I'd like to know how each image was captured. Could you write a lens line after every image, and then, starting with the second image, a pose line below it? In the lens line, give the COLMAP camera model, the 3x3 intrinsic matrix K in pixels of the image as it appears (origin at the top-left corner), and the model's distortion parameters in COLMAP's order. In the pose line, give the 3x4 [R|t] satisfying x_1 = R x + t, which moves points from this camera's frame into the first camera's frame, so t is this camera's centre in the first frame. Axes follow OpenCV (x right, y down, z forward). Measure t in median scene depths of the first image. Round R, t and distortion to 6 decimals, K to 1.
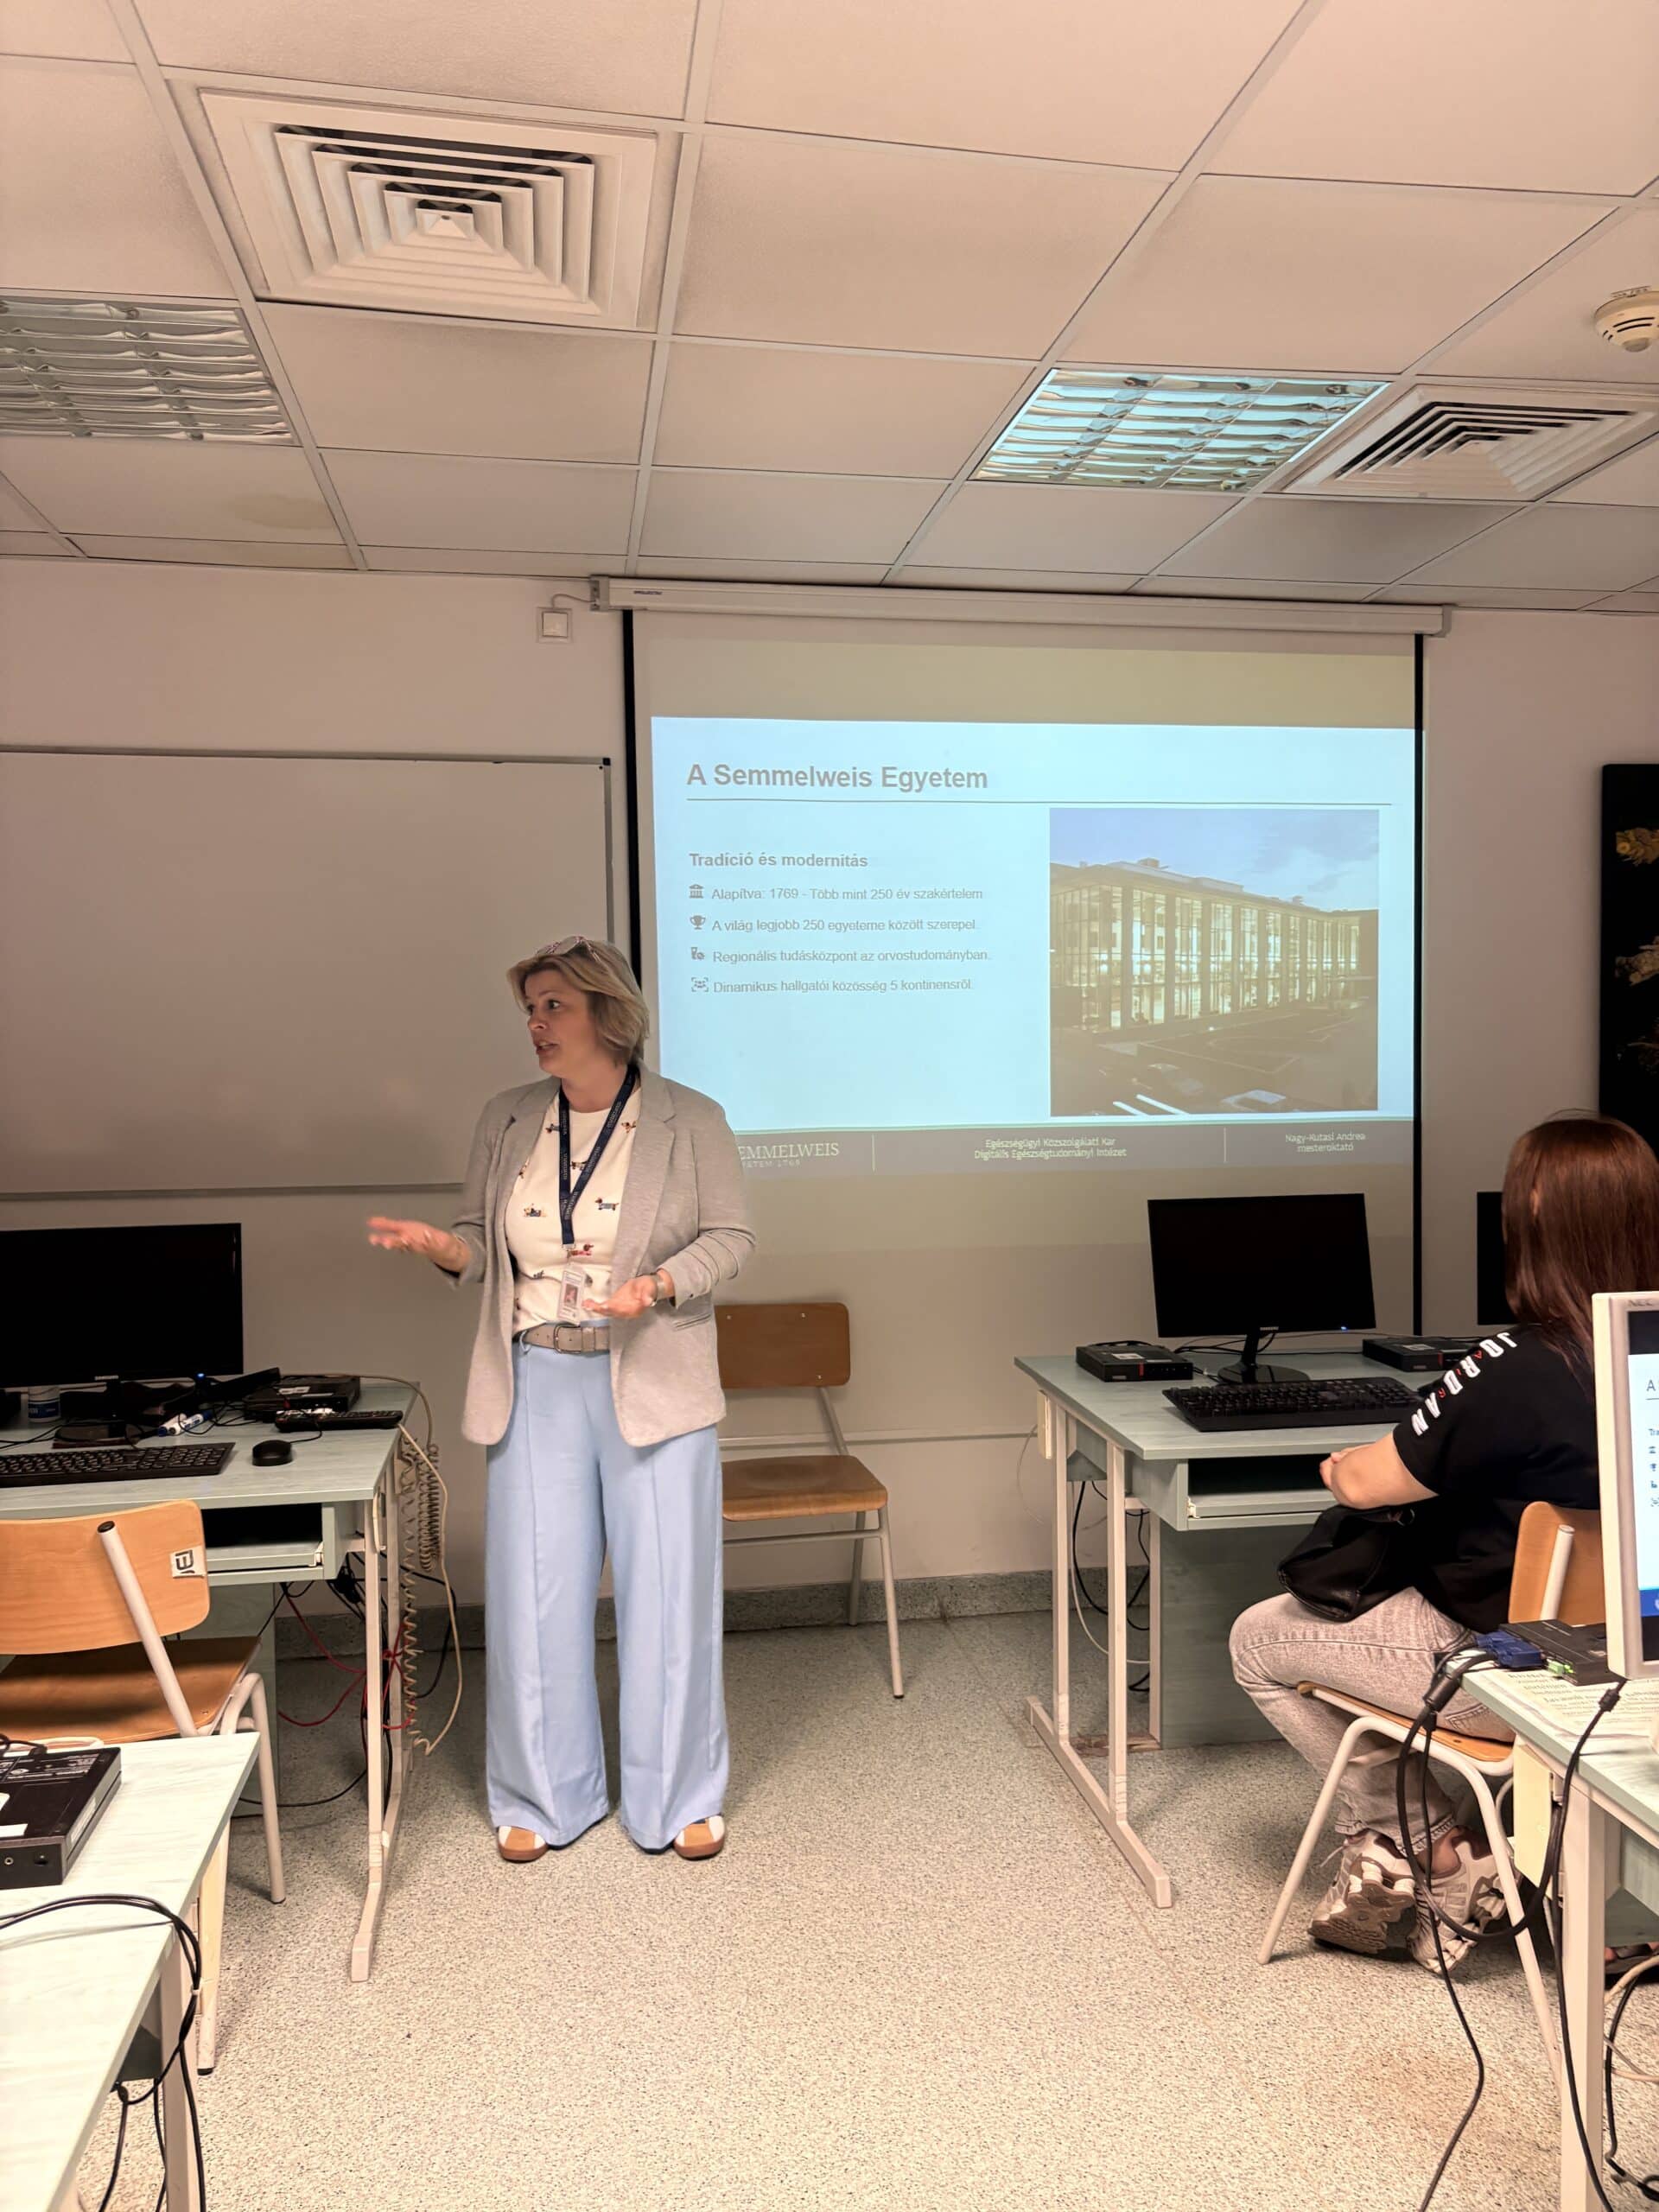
lens RADIAL K [[1669.4, 0, 829.5], [0, 1669.4, 1106.0], [0, 0, 1]] dist [0.053086, -0.003295]
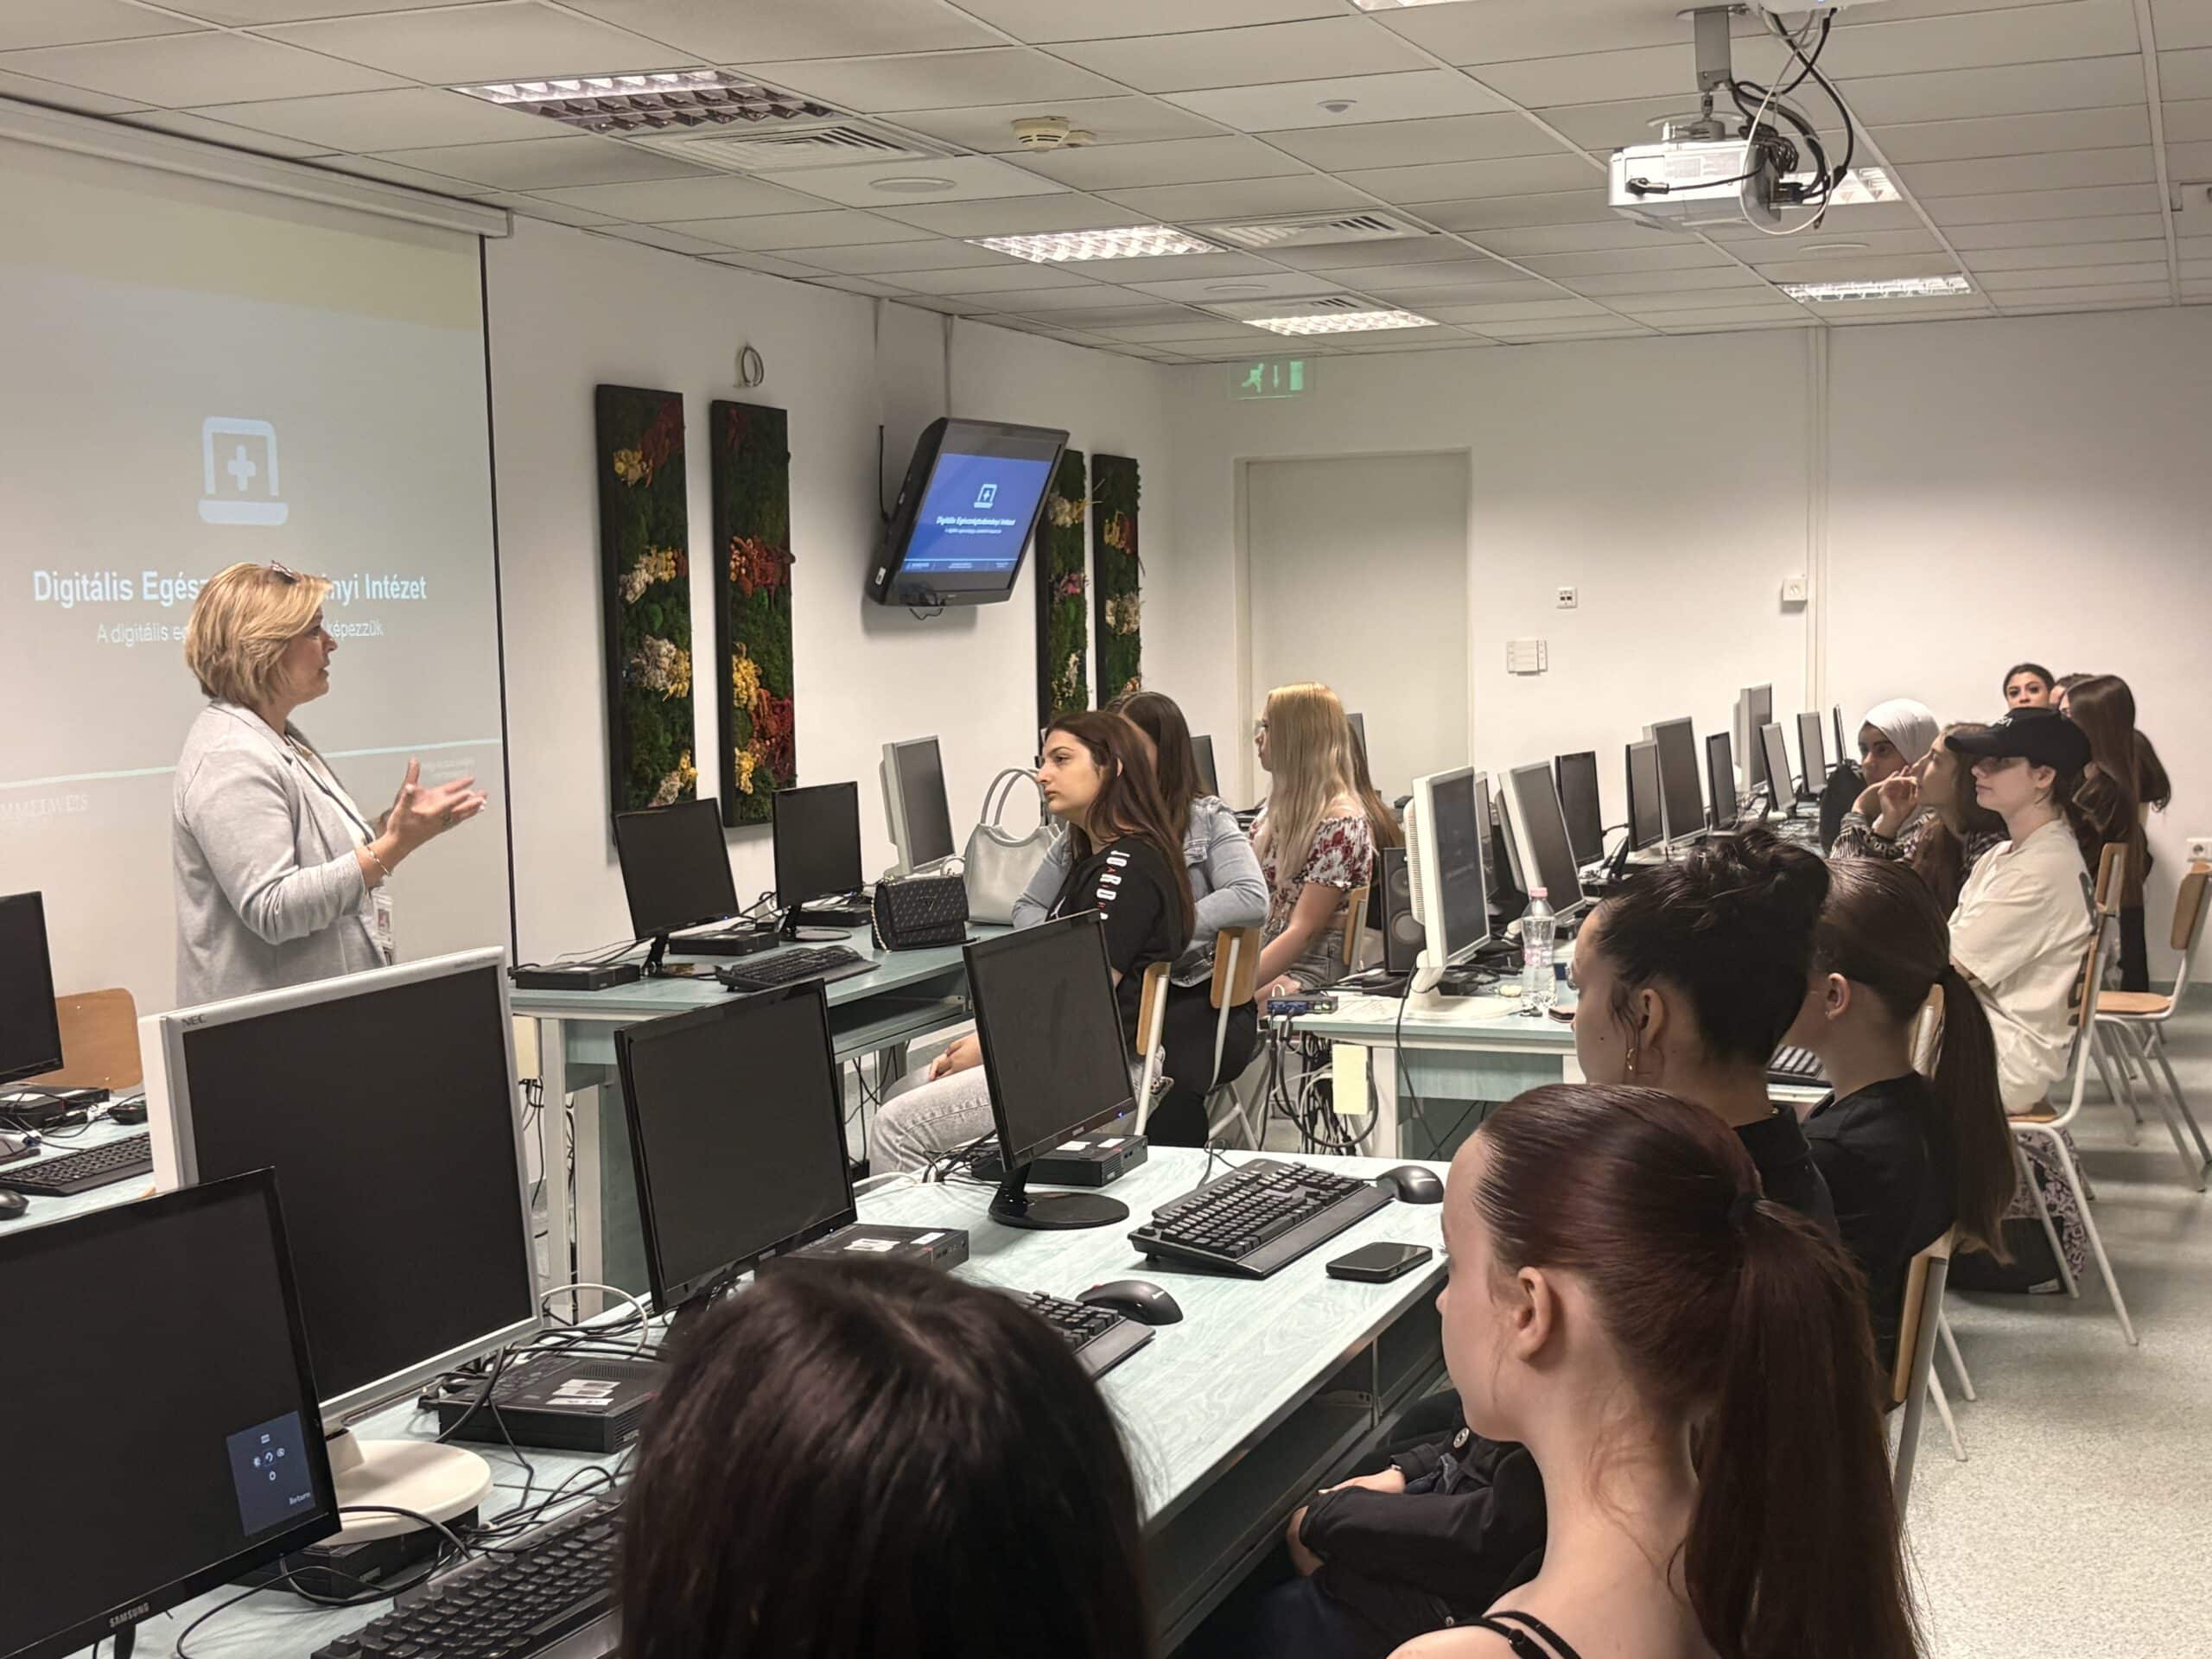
lens RADIAL K [[2886.5, 0, 1106.0], [0, 2886.5, 829.5], [0, 0, 1]] dist [0.151112, -0.008136]
pose [[0.508880, -0.062478, 0.858567, -0.926873], [0.057522, 0.997602, 0.038502, 0.014721], [-0.858914, 0.029794, 0.511253, -0.146425]]
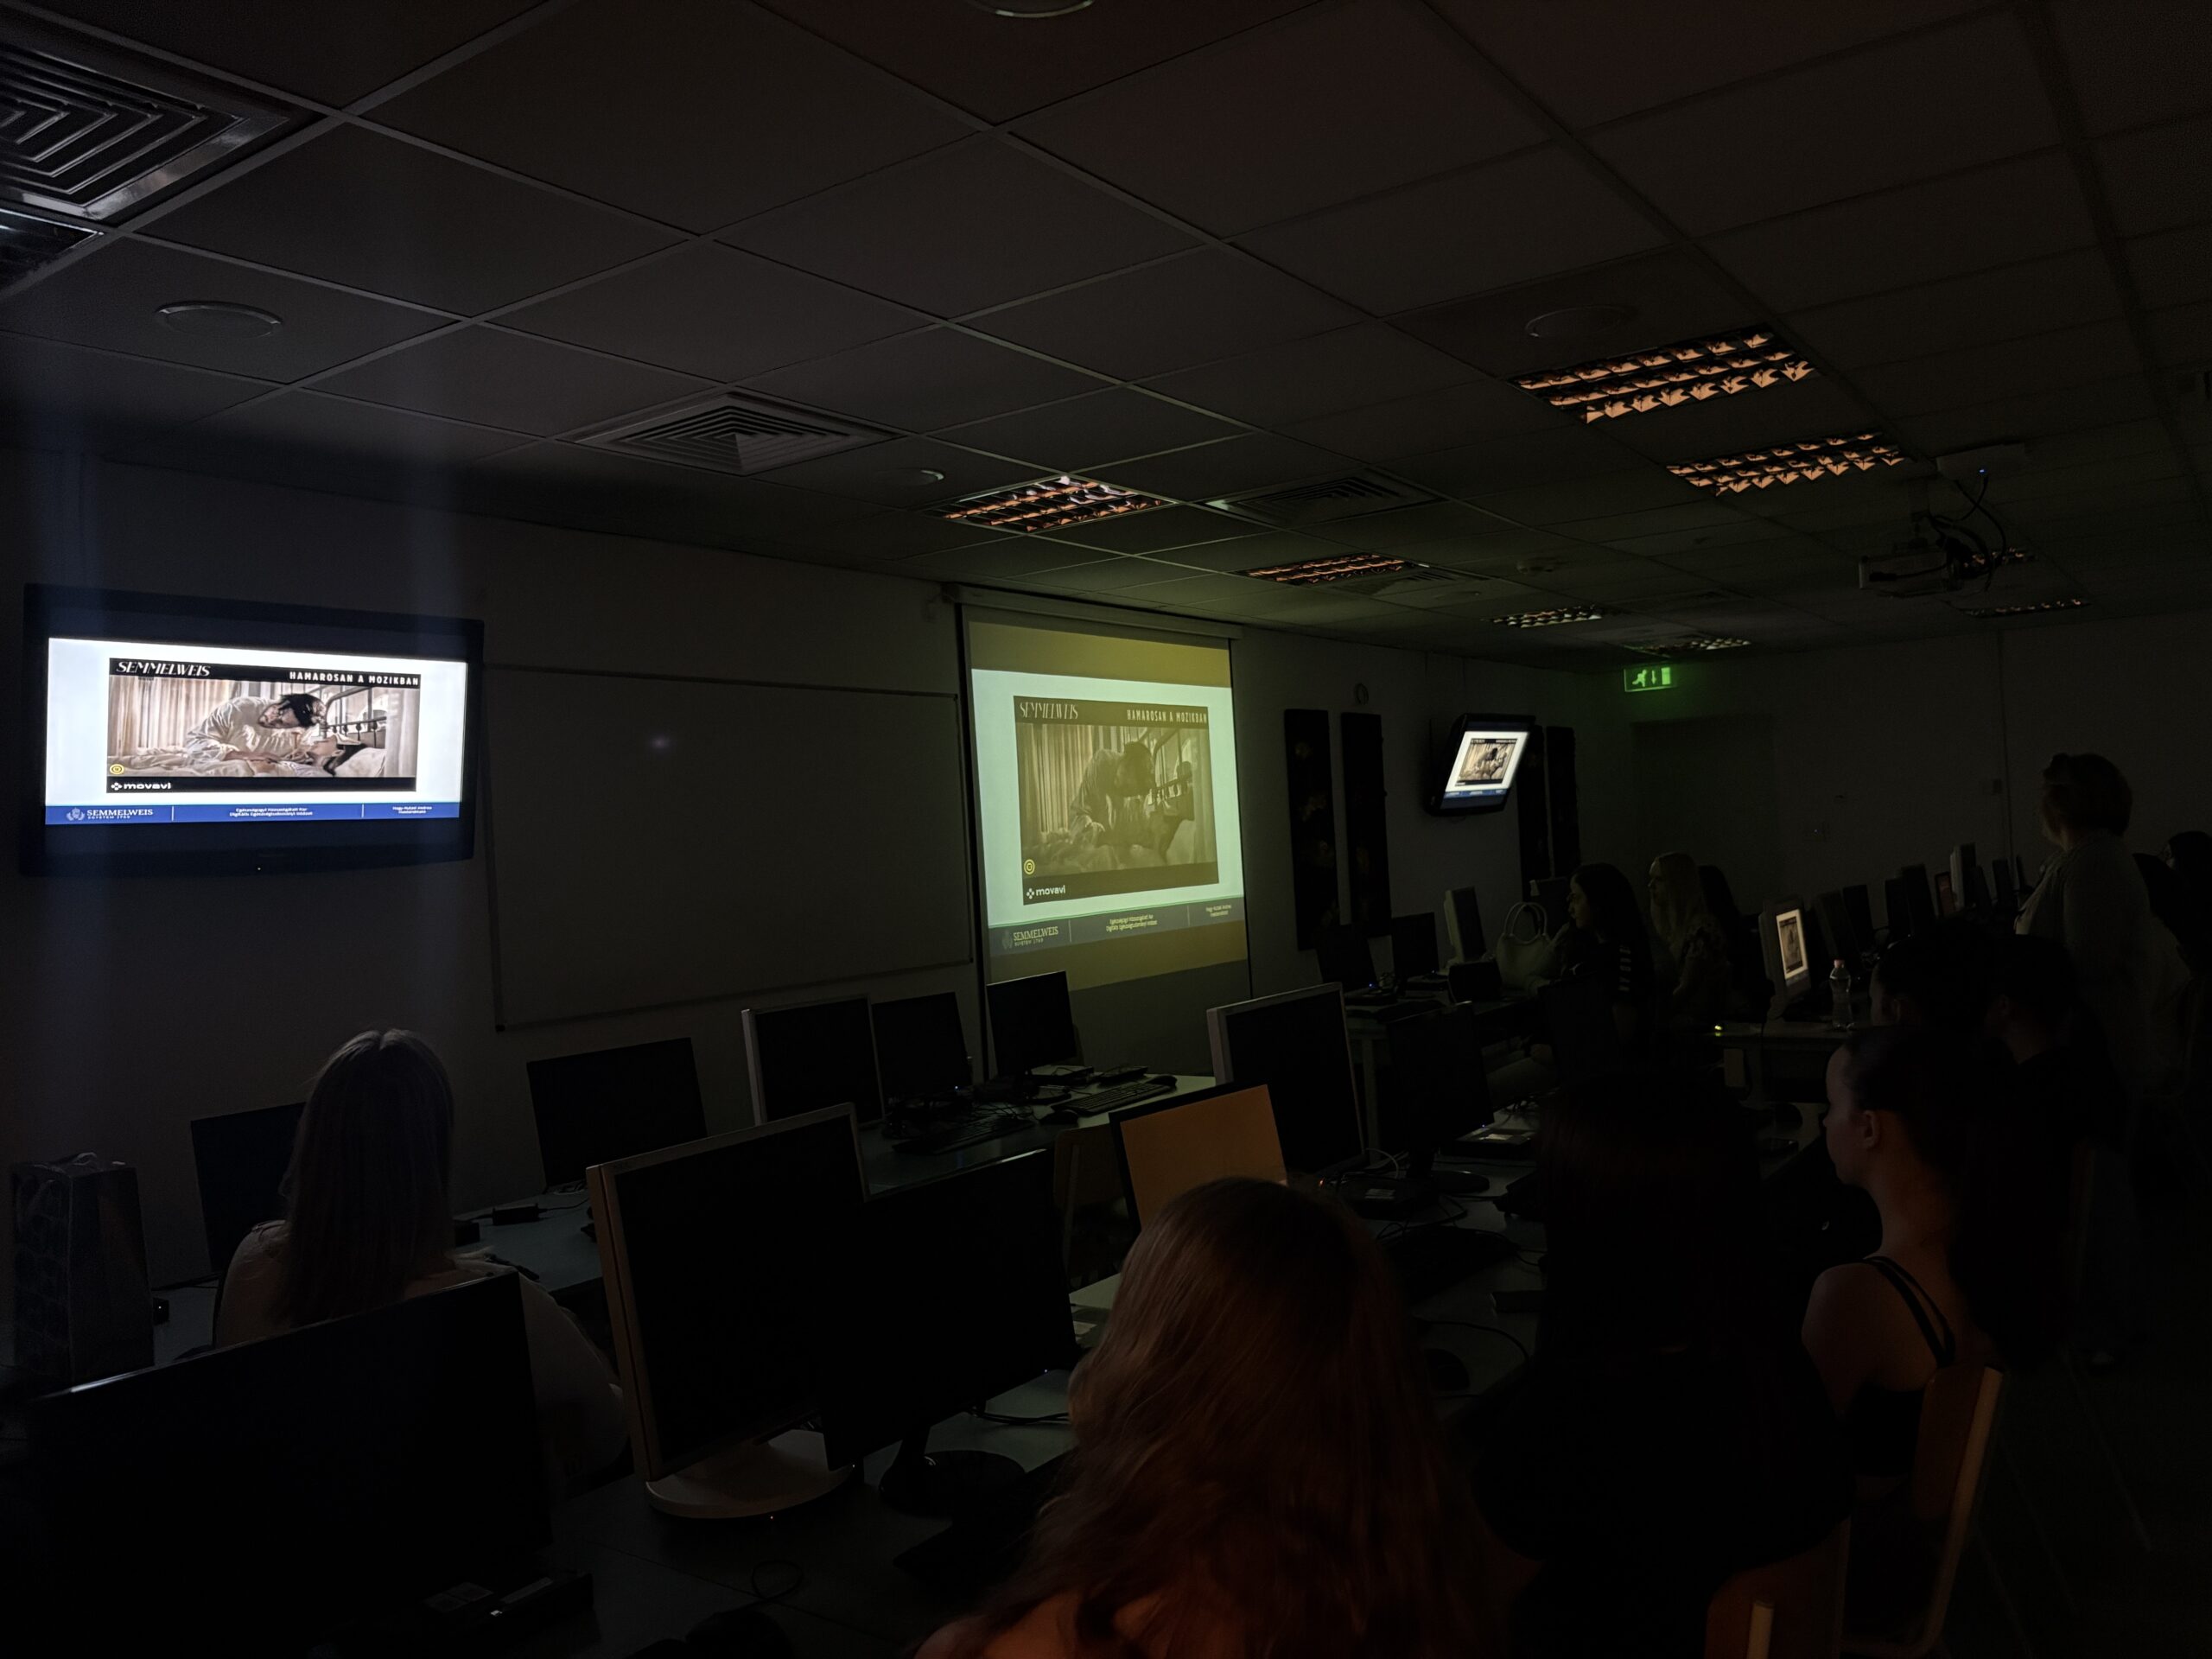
lens RADIAL K [[1669.4, 0, 1106.0], [0, 1669.4, 829.5], [0, 0, 1]] dist [0.053086, -0.003295]
pose [[0.706658, -0.026983, 0.707041, -1.078945], [0.088074, 0.994855, -0.050059, 0.013452], [-0.702053, 0.097647, 0.705399, -0.197321]]
